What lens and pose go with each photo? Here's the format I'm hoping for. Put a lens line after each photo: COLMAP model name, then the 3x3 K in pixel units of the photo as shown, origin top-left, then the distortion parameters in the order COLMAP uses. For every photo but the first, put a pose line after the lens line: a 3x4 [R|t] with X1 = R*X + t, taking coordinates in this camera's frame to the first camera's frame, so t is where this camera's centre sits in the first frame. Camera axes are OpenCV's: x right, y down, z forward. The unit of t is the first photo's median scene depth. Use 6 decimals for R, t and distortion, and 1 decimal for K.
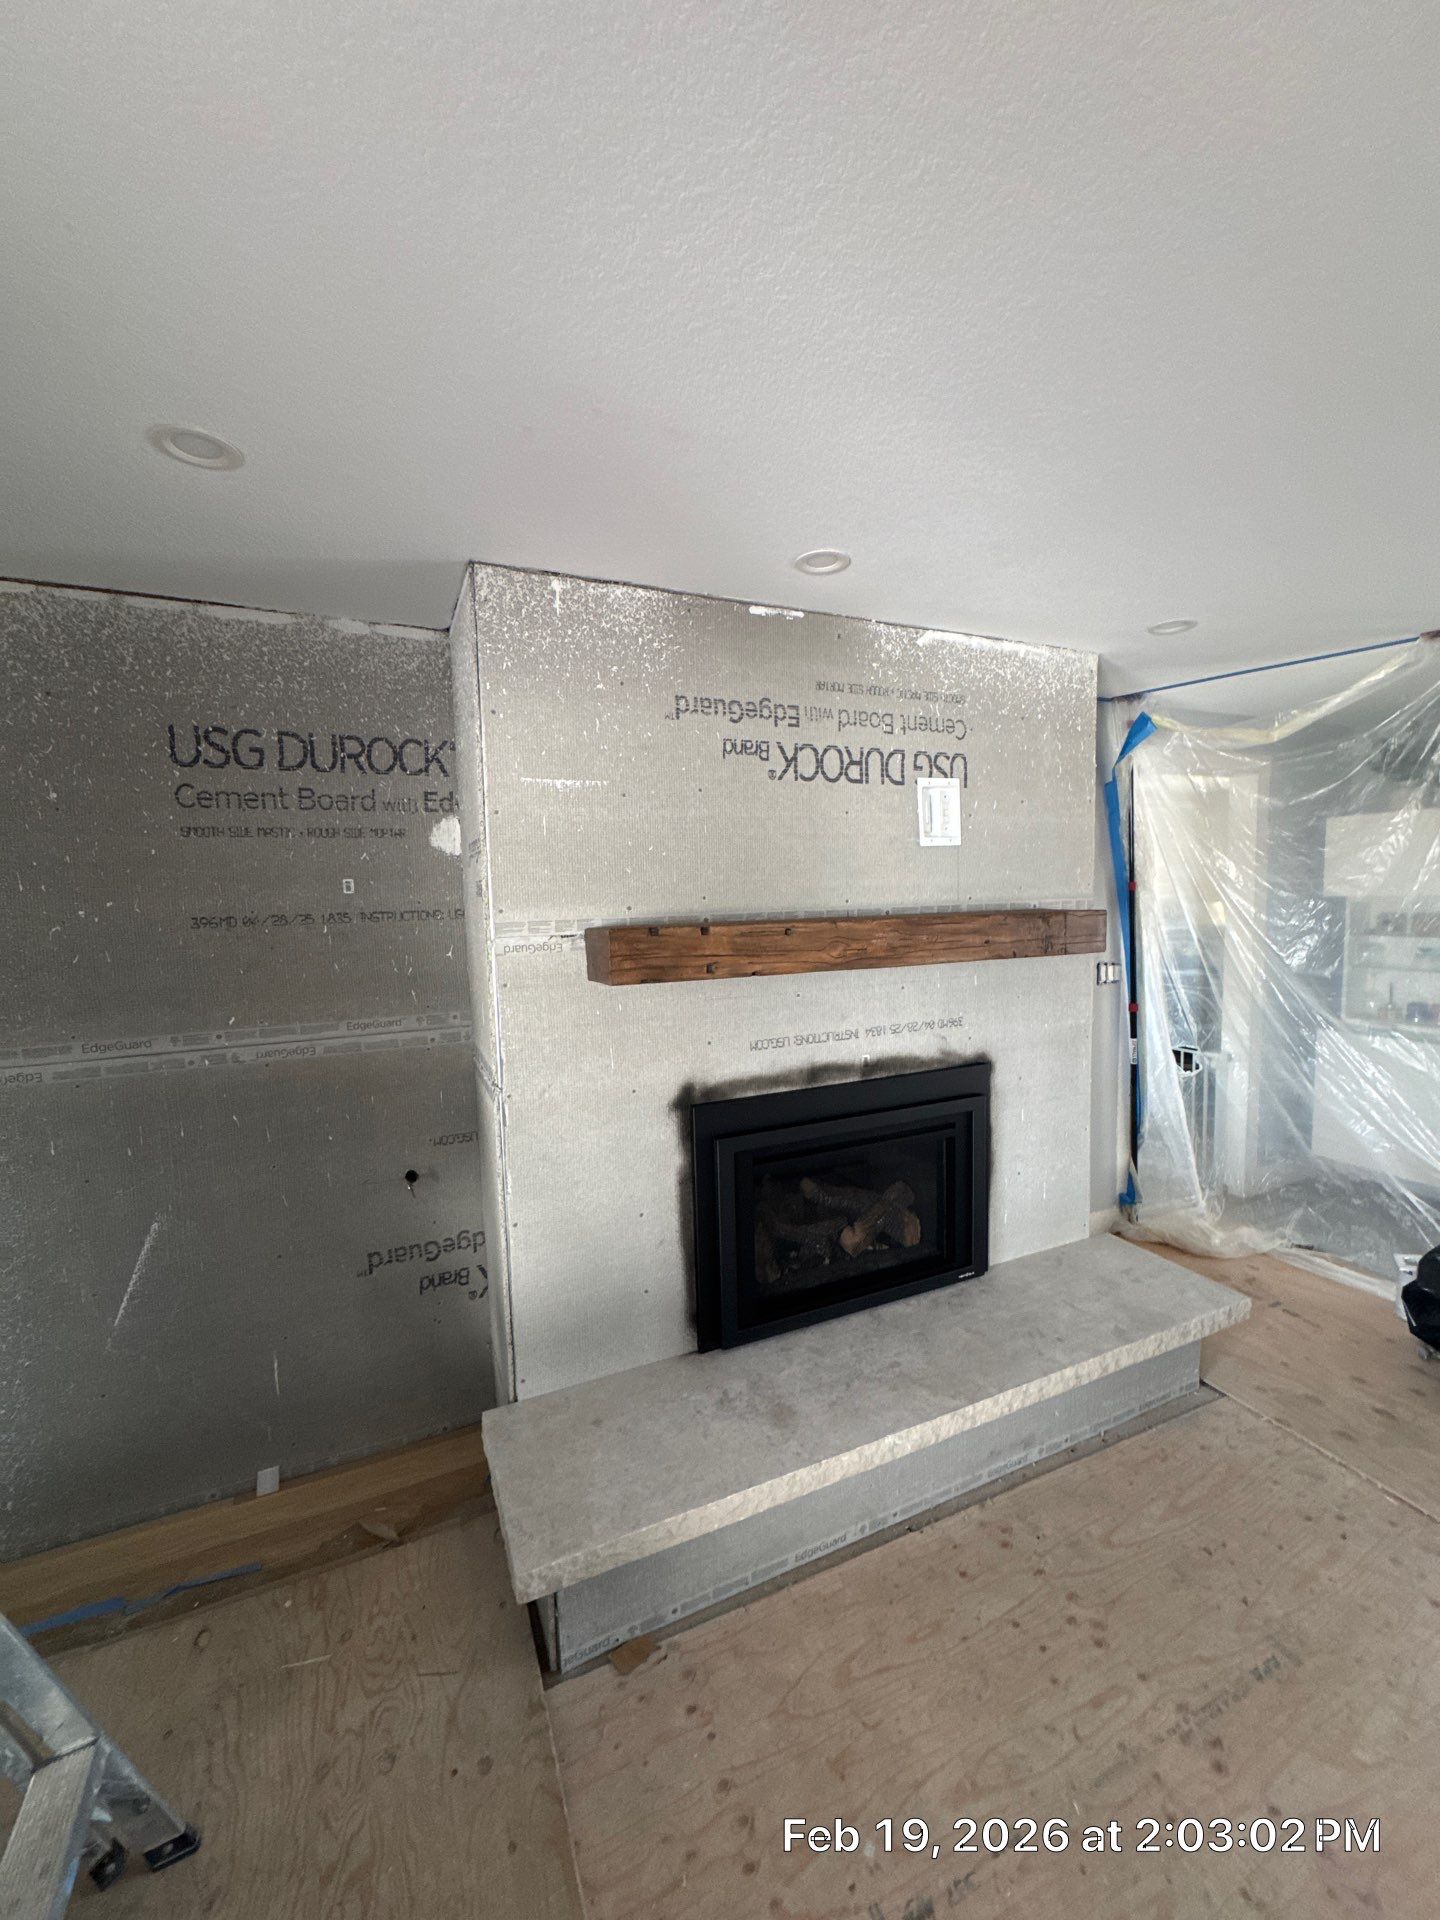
lens RADIAL K [[762.0, 0, 722.2], [0, 762.0, 959.2], [0, 0, 1]] dist [-0.003778, 0.000673]
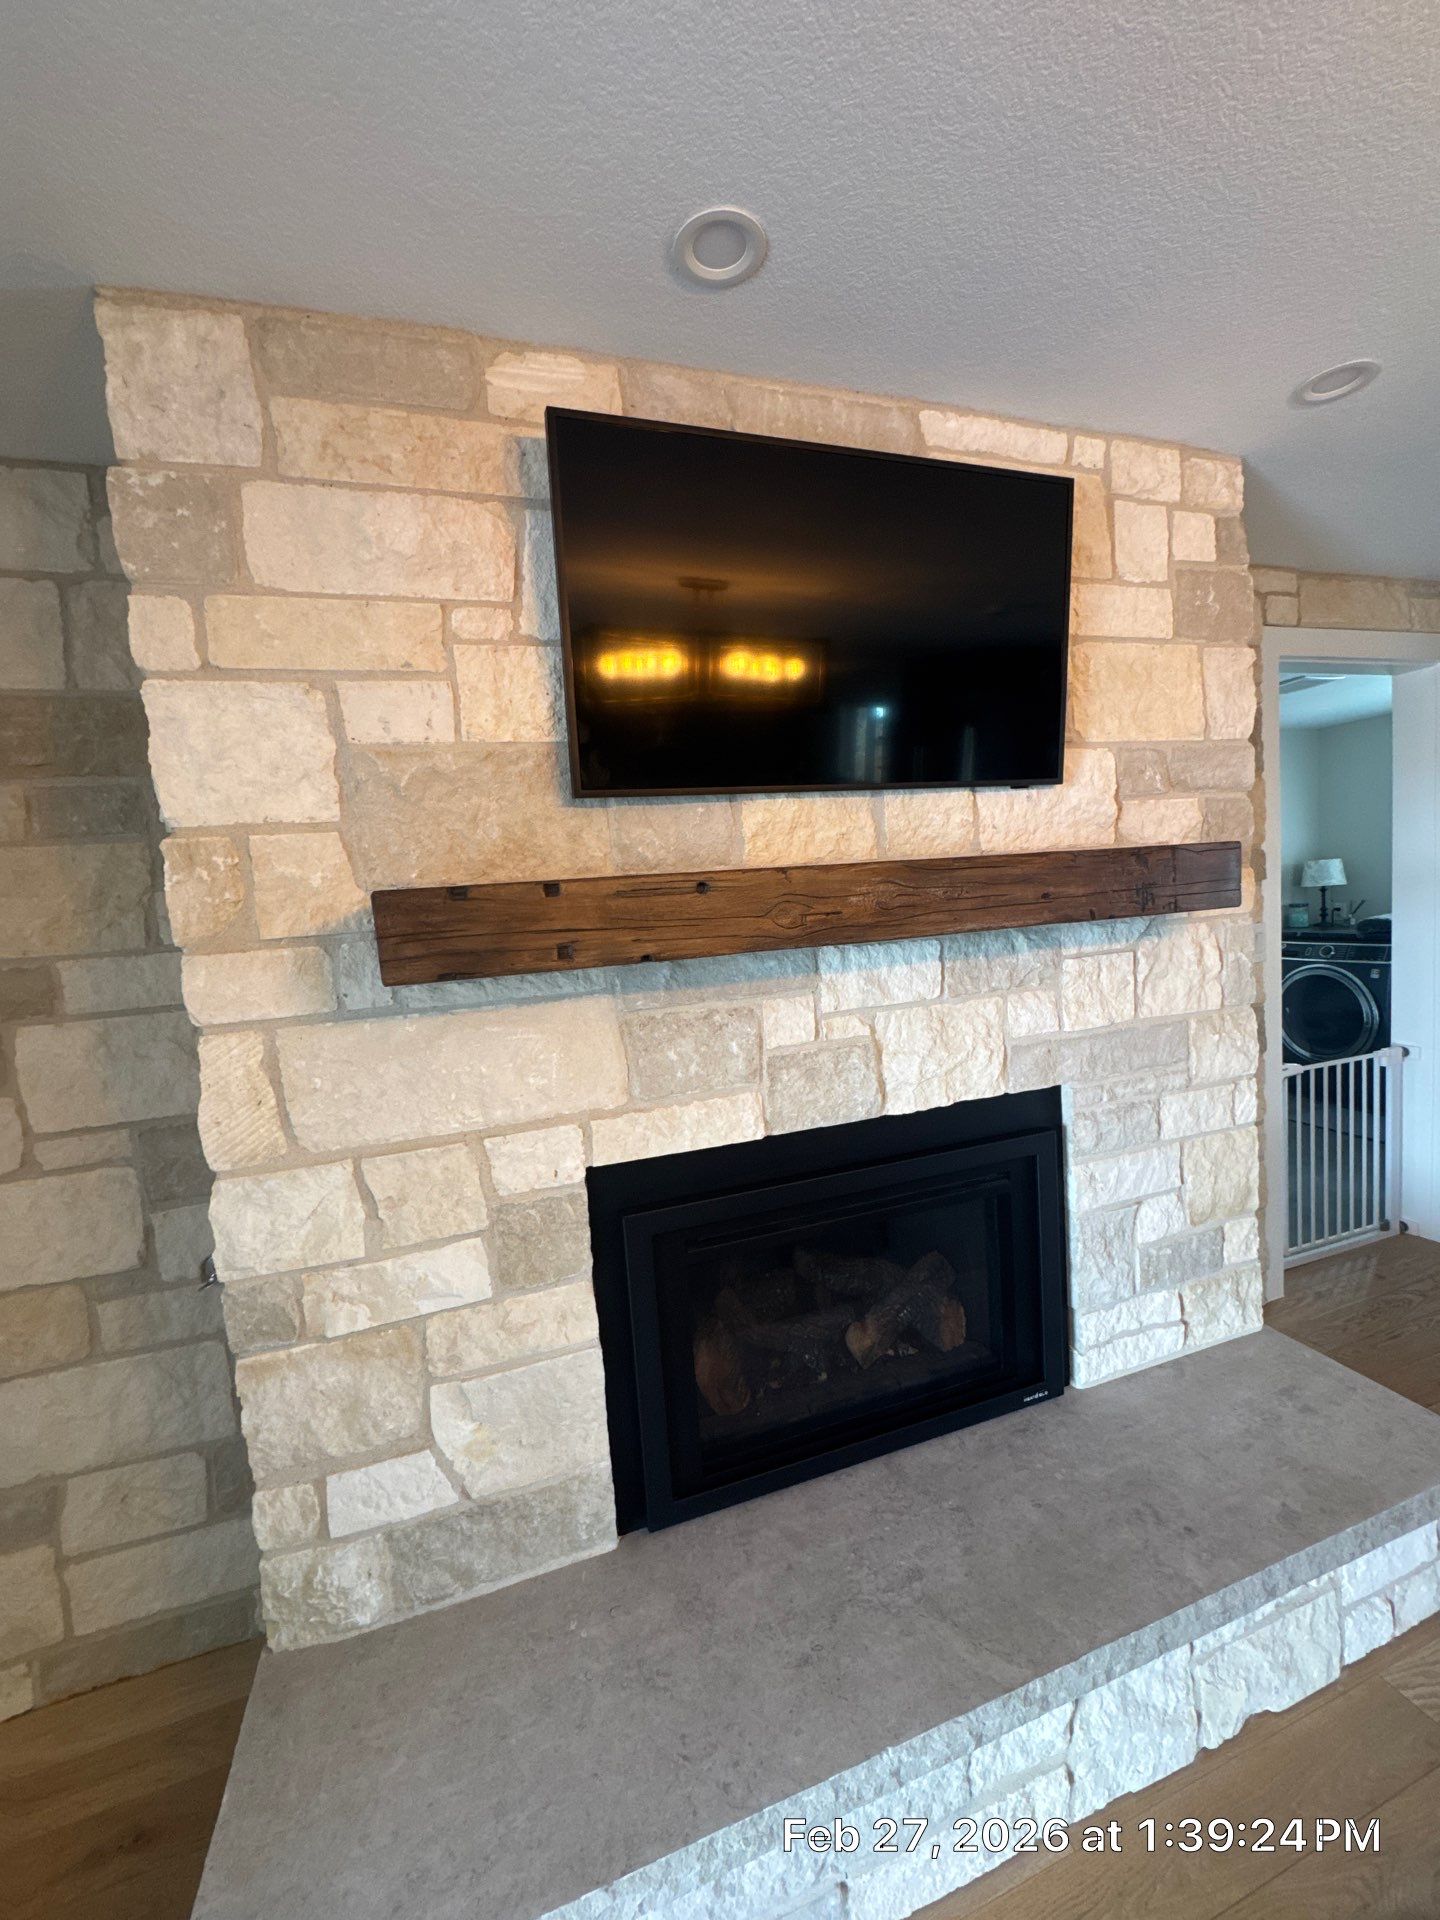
lens RADIAL K [[762.0, 0, 720.4], [0, 762.0, 958.2], [0, 0, 1]] dist [-0.003778, 0.000673]
pose [[0.994274, -0.036857, -0.100299, 0.156553], [0.037451, 0.999290, 0.004047, 0.018162], [0.100079, -0.007780, 0.994949, 0.383194]]
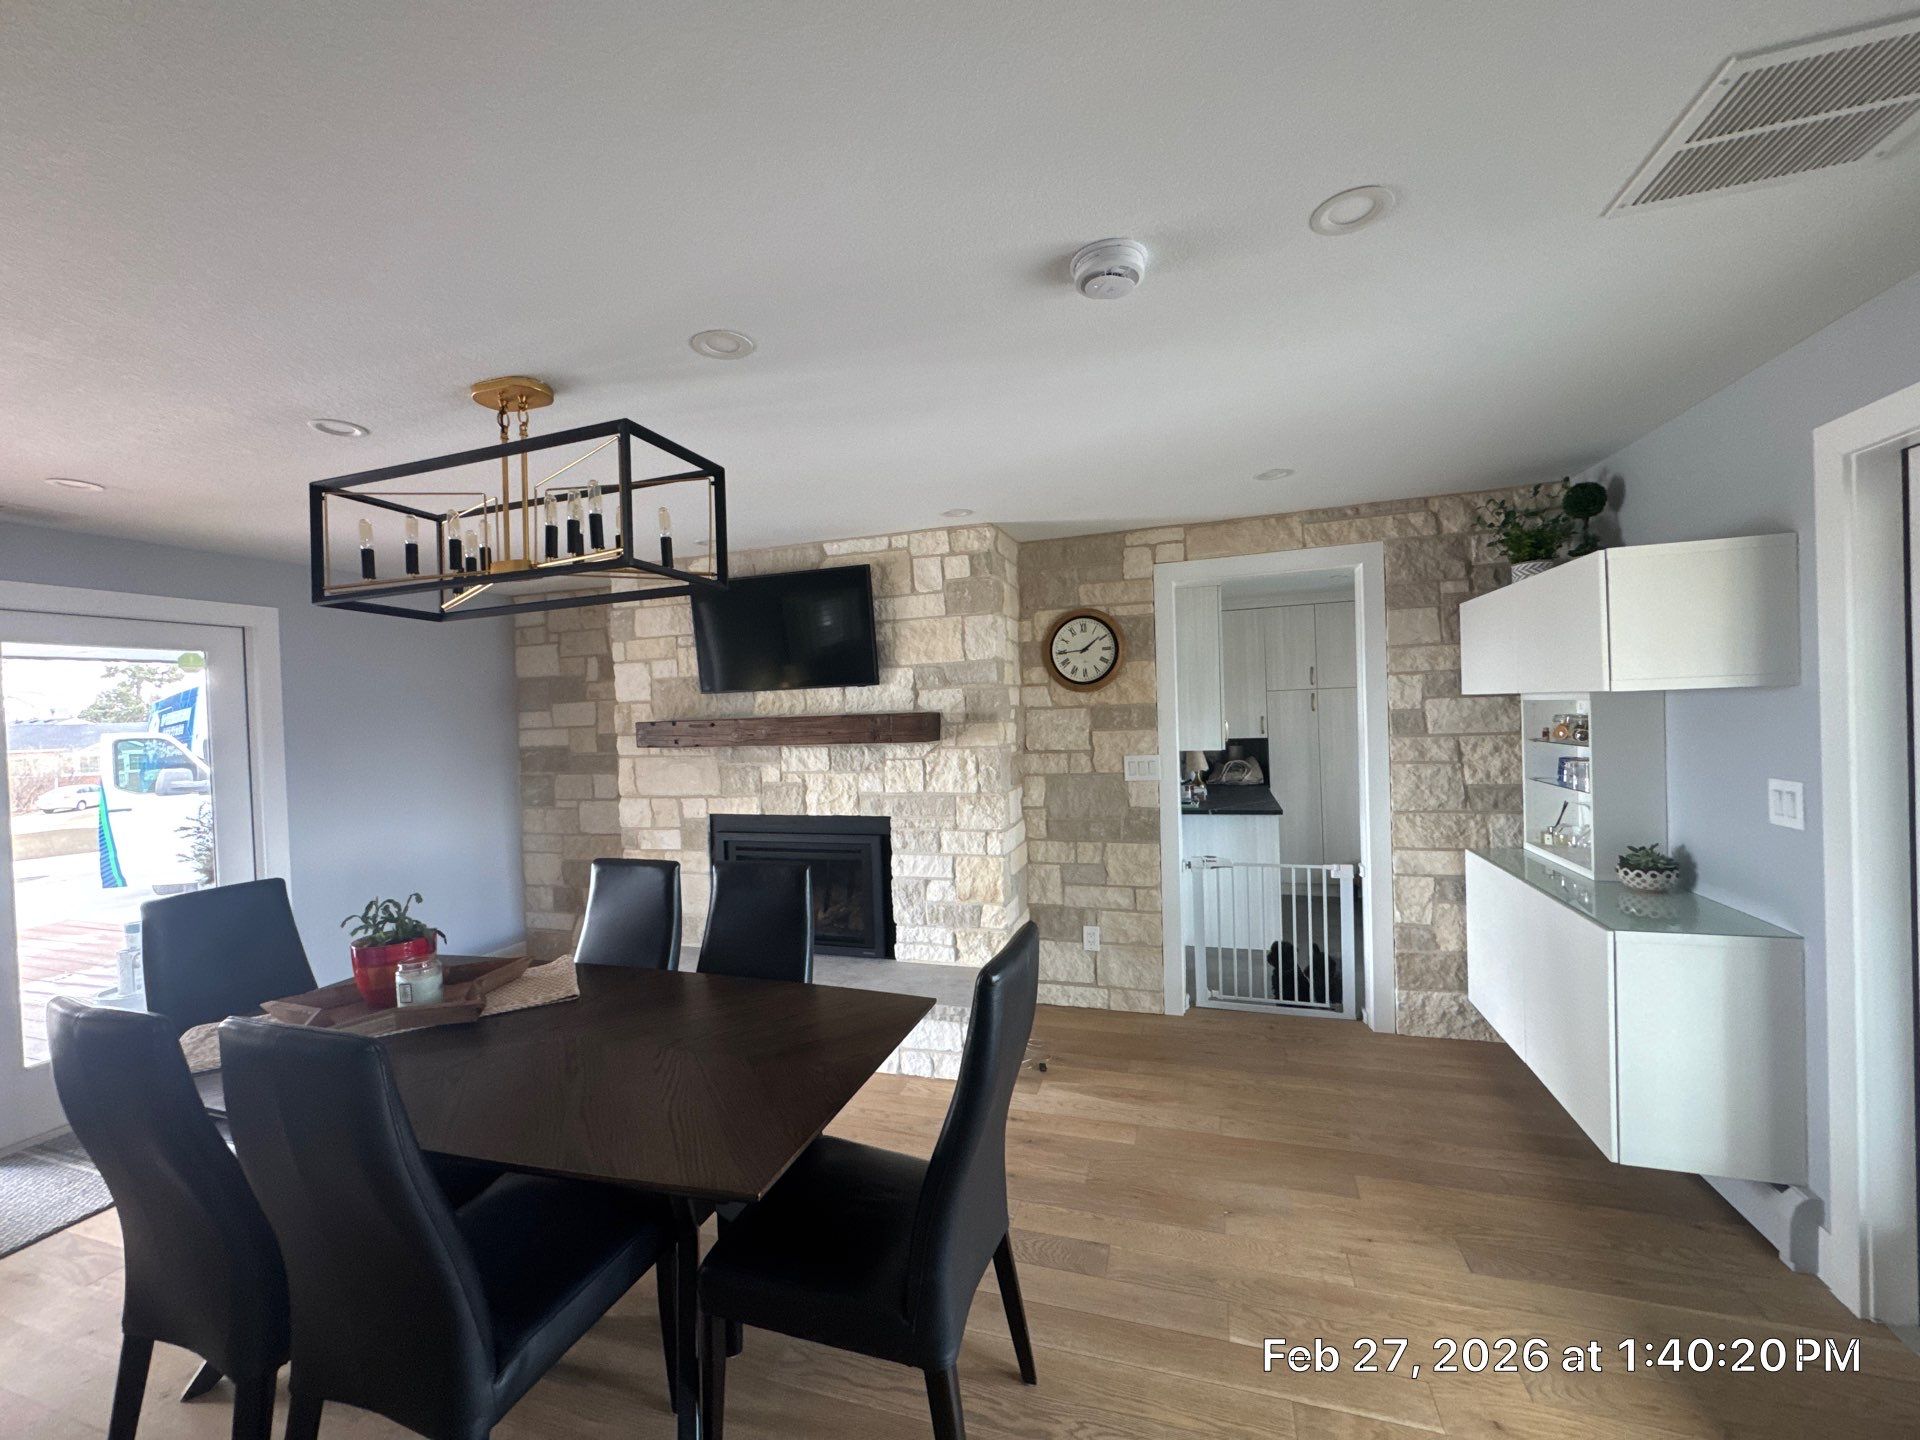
lens RADIAL K [[762.0, 0, 959.3], [0, 762.0, 718.9], [0, 0, 1]] dist [-0.003778, 0.000673]
pose [[0.741215, 0.006087, -0.671240, 1.837886], [-0.037728, 0.998756, -0.032604, -0.010851], [0.670207, 0.049491, 0.740523, -0.031170]]
